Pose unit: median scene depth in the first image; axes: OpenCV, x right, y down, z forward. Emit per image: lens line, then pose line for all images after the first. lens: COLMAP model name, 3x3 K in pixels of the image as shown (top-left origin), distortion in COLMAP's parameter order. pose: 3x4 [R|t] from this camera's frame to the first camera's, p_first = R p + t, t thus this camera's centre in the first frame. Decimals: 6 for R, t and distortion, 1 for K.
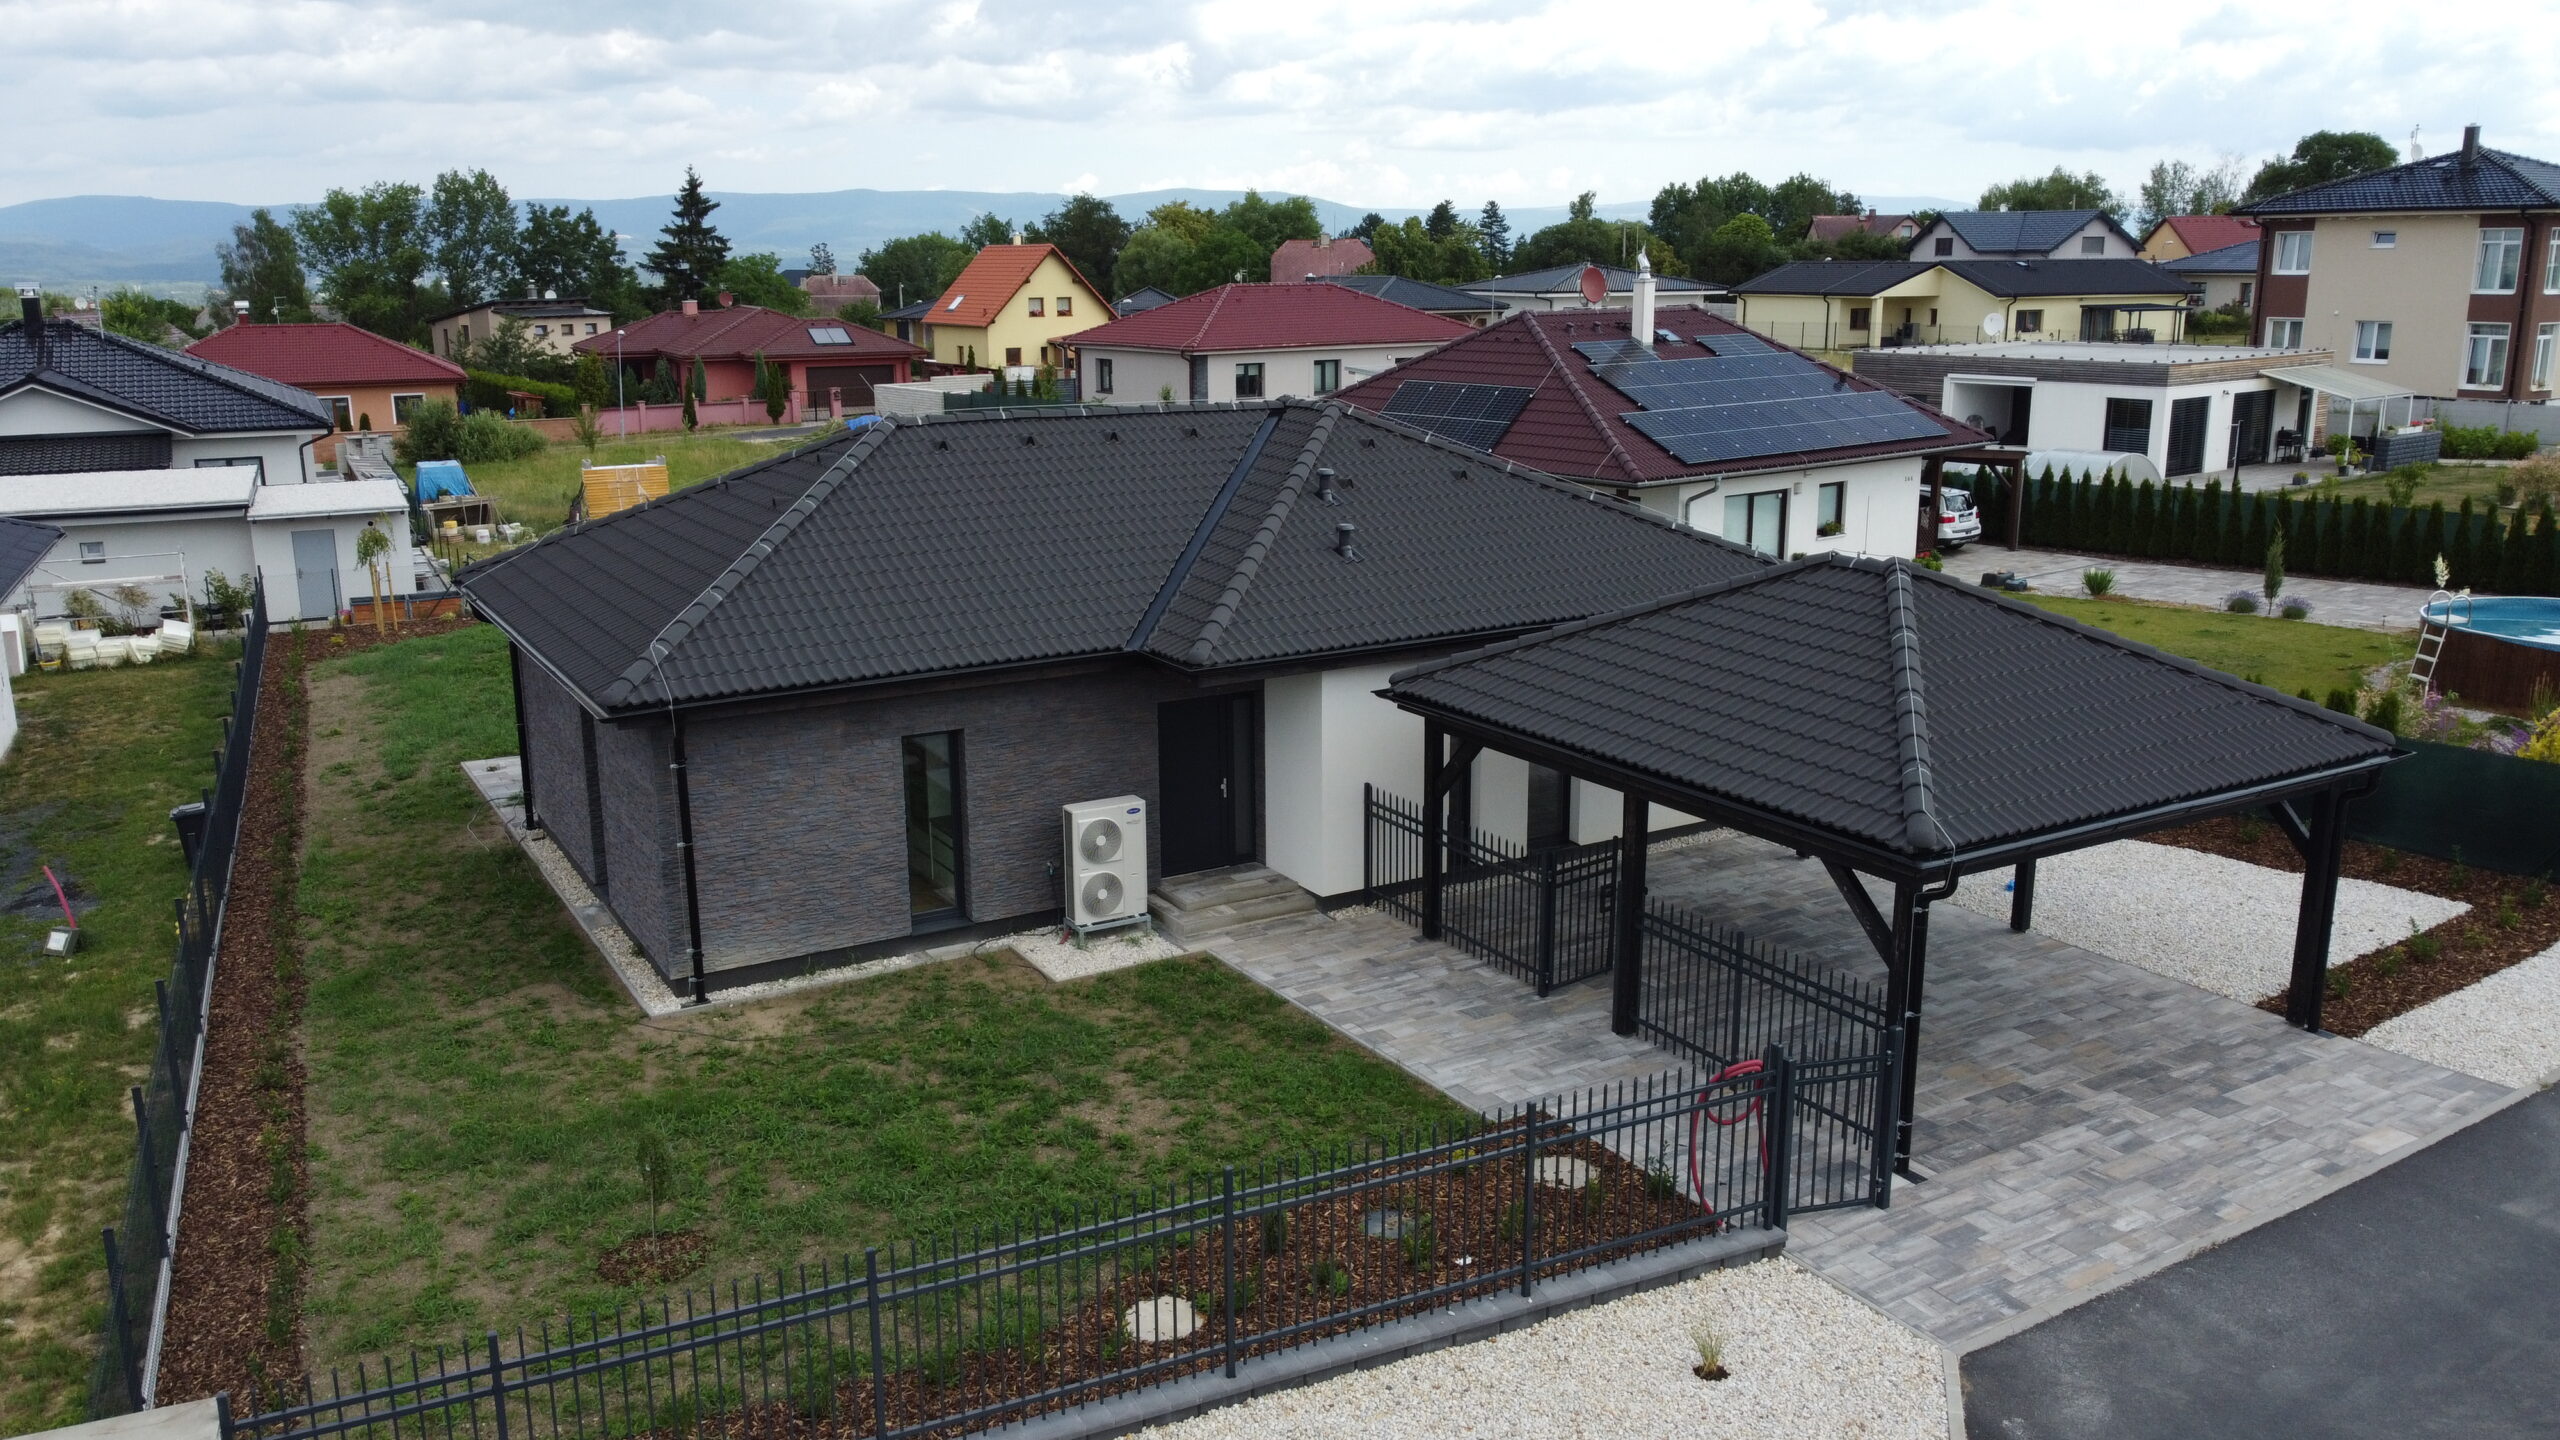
lens RADIAL K [[1932.8, 0, 1280.7], [0, 1932.8, 717.5], [0, 0, 1]] dist [0.005003, -0.009991]
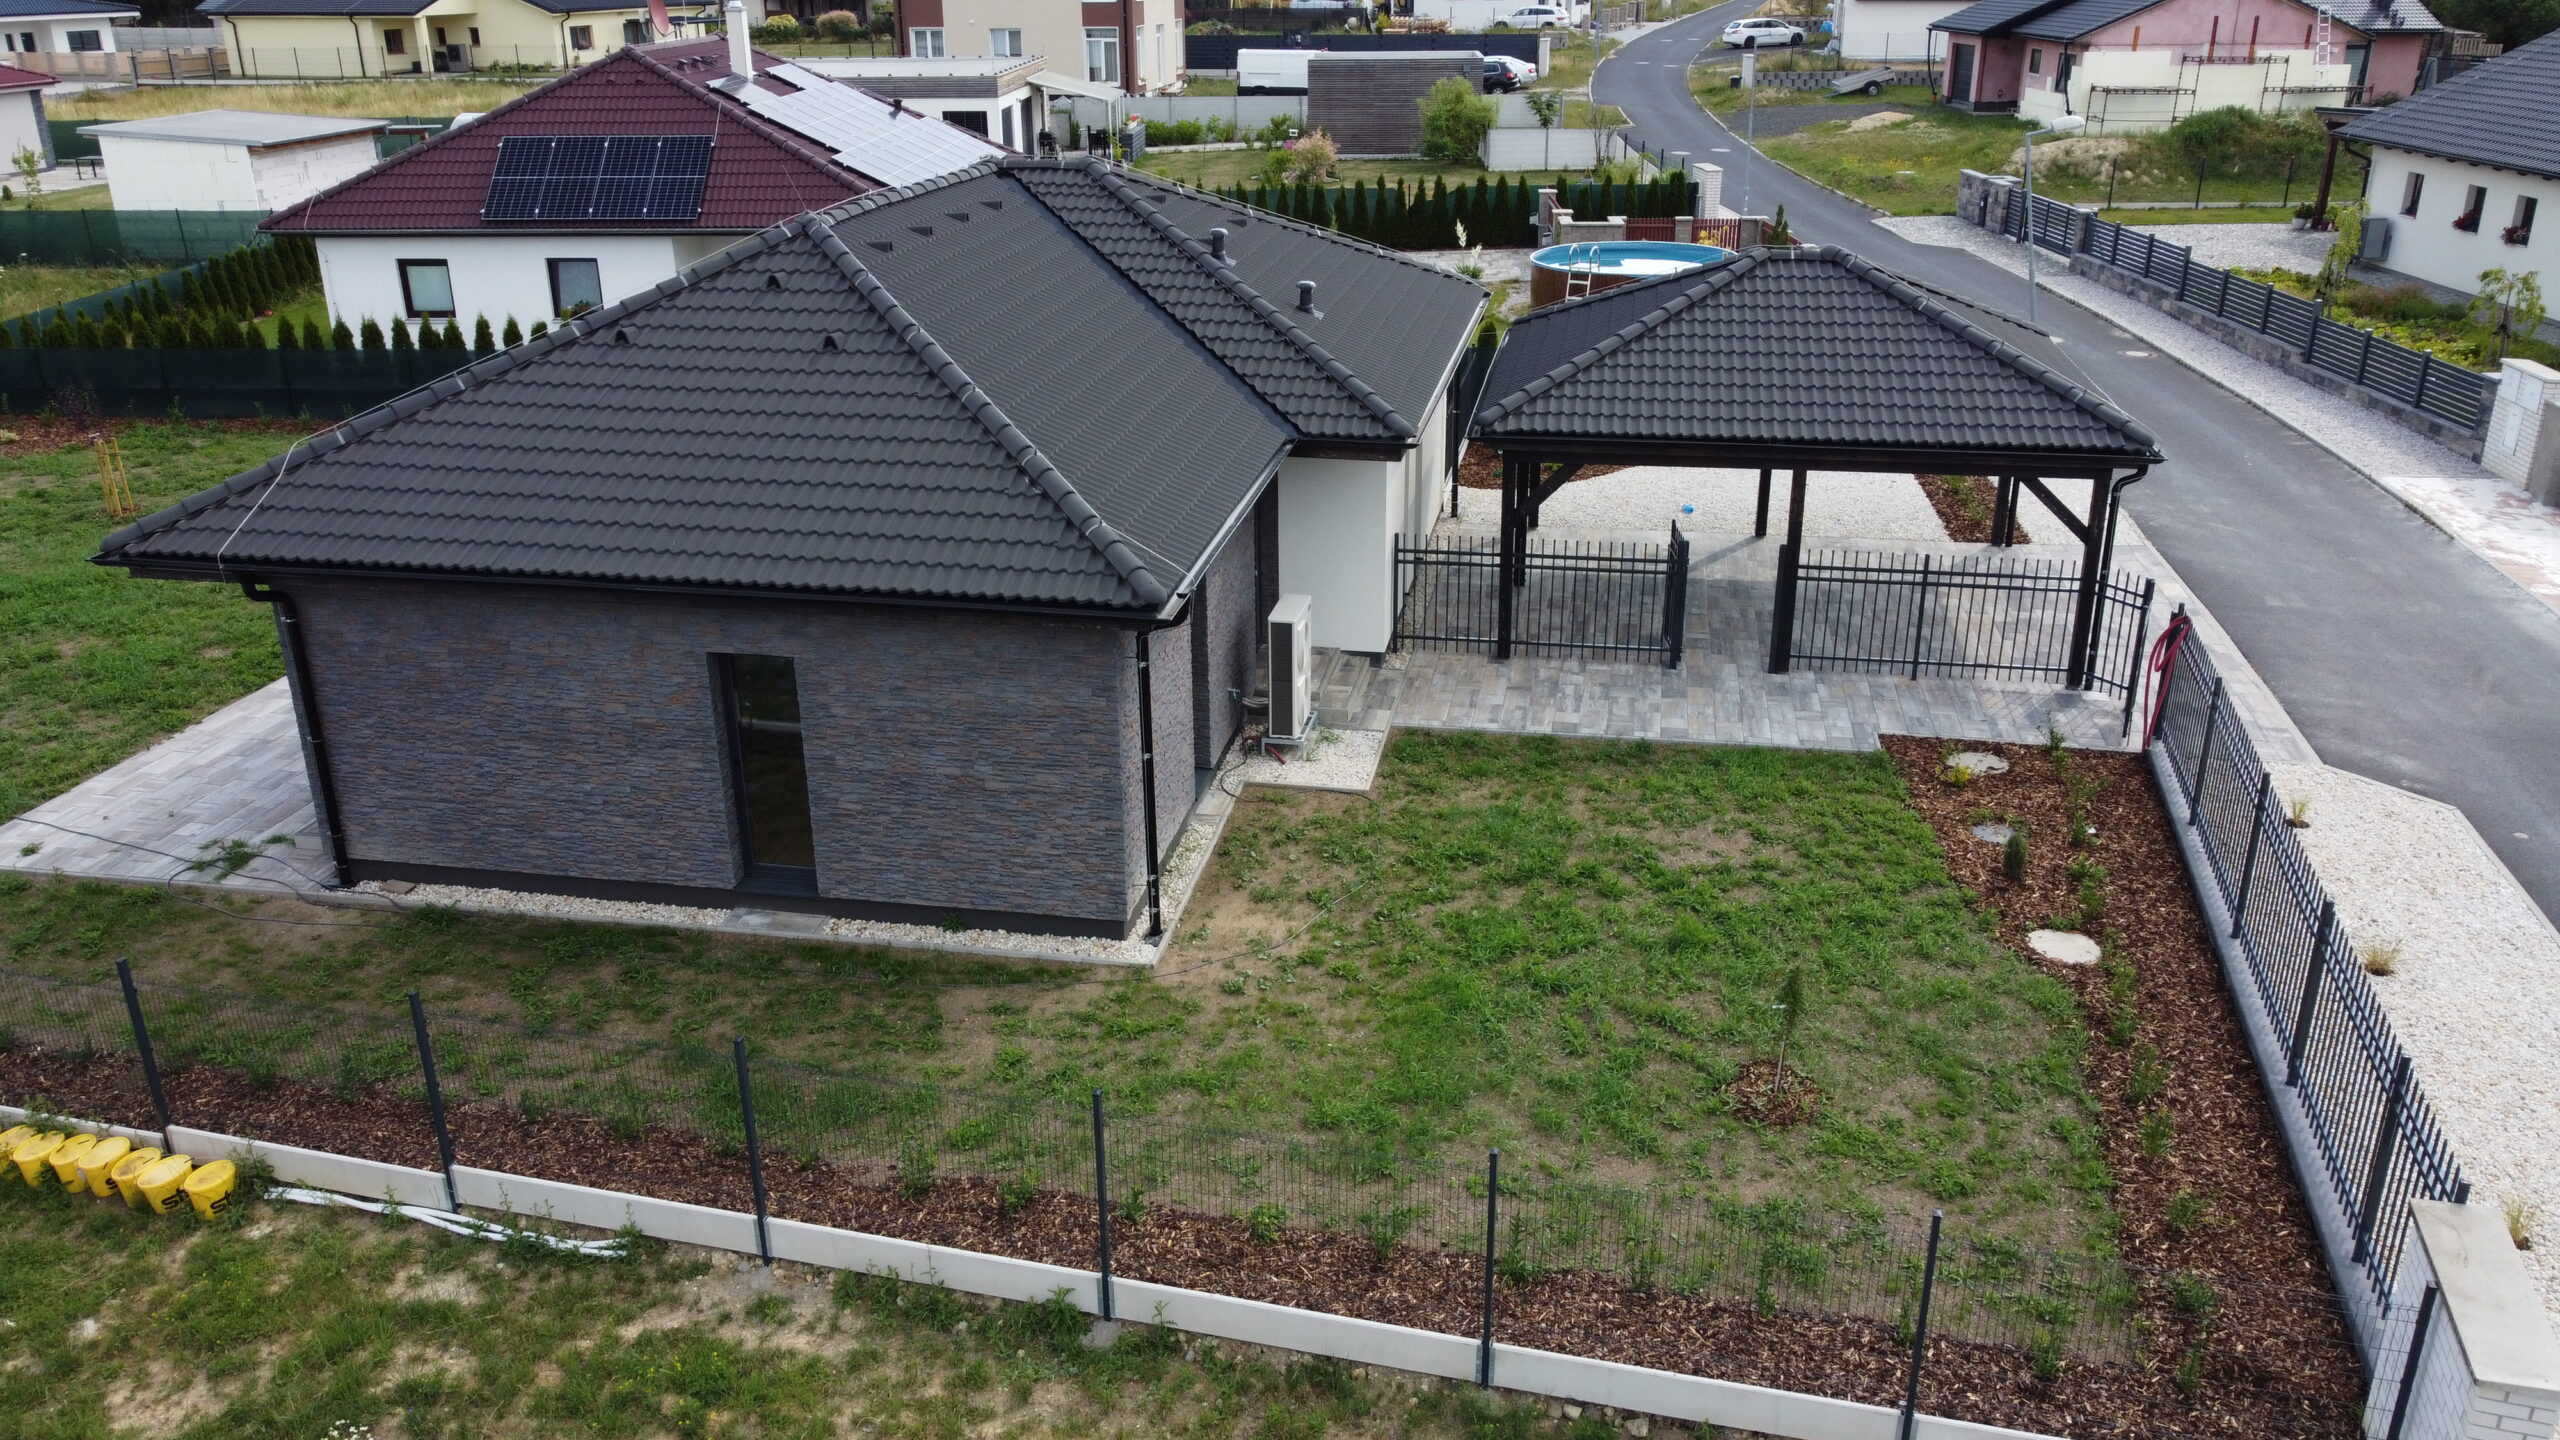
lens RADIAL K [[1932.8, 0, 1271.4], [0, 1932.8, 724.0], [0, 0, 1]] dist [0.005003, -0.009991]
pose [[0.660999, -0.279445, 0.696413, -0.804824], [0.178217, 0.959980, 0.216050, -0.110832], [-0.728917, -0.018696, 0.684347, 0.377792]]
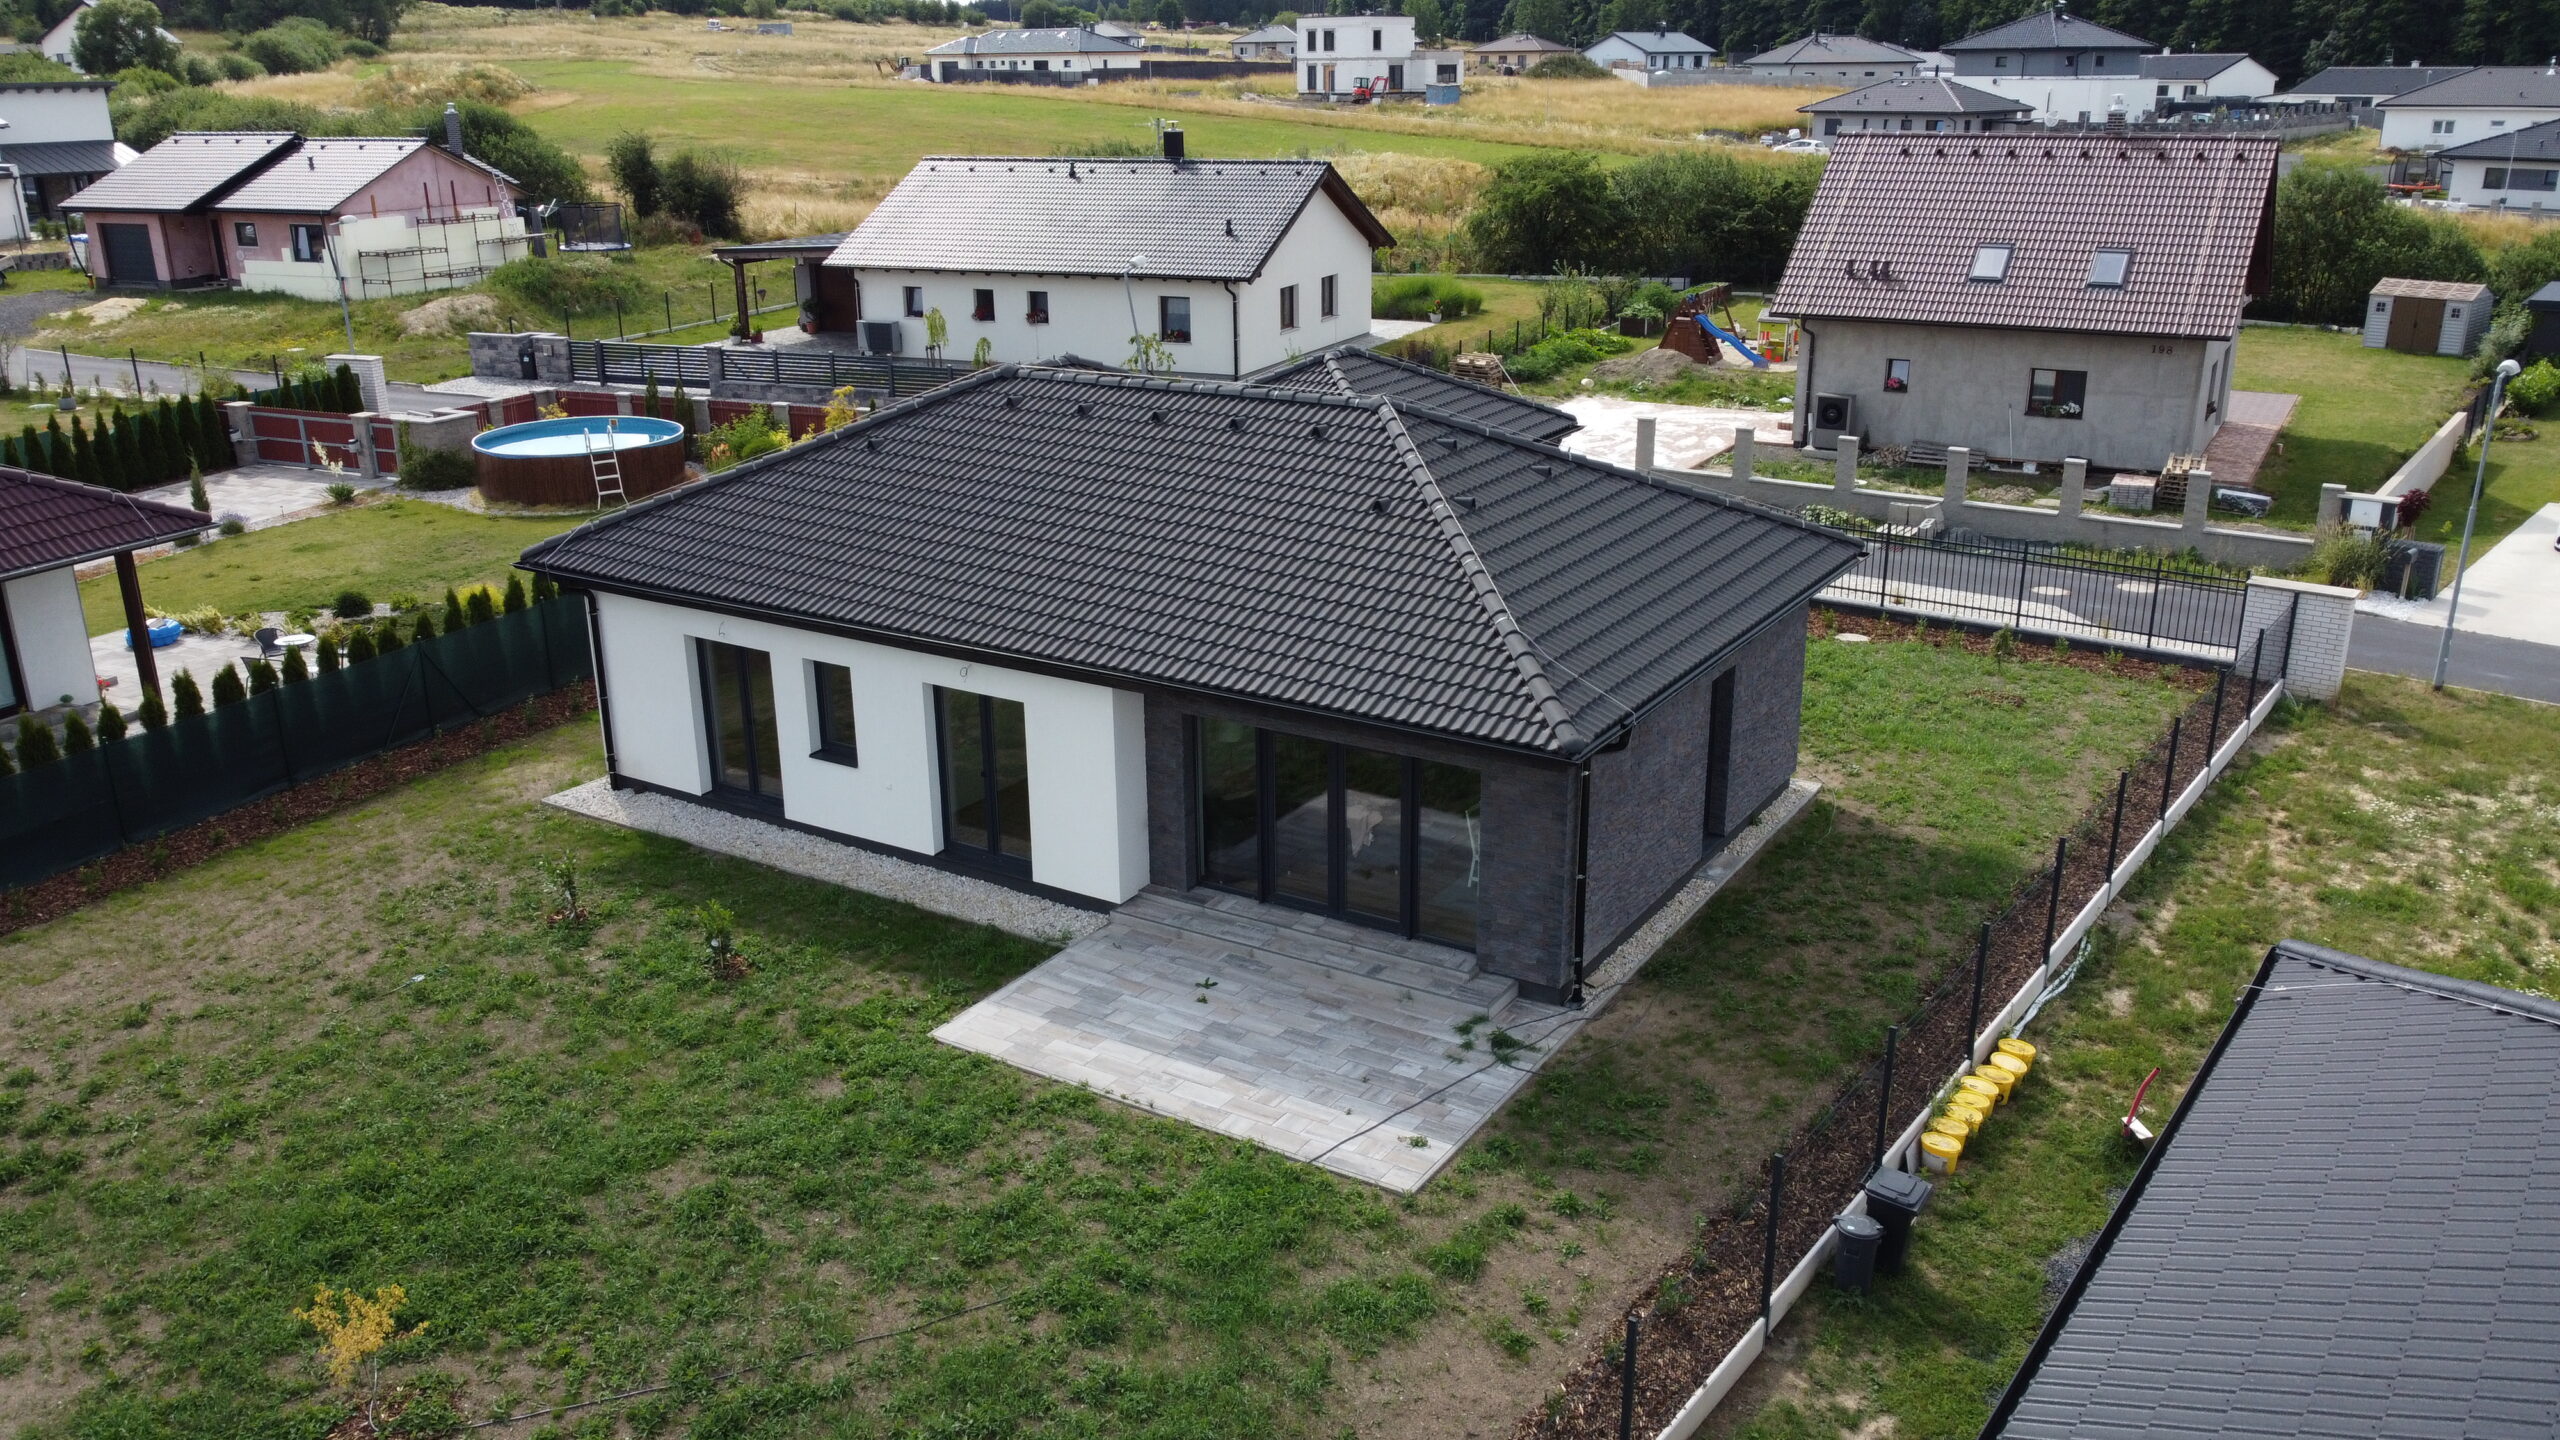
lens RADIAL K [[1932.8, 0, 1276.6], [0, 1932.8, 719.2], [0, 0, 1]] dist [0.005003, -0.009991]
pose [[-0.452315, -0.274692, 0.848502, -1.223332], [0.219557, 0.887811, 0.404458, -0.489402], [-0.864411, 0.369237, -0.341259, 1.689849]]
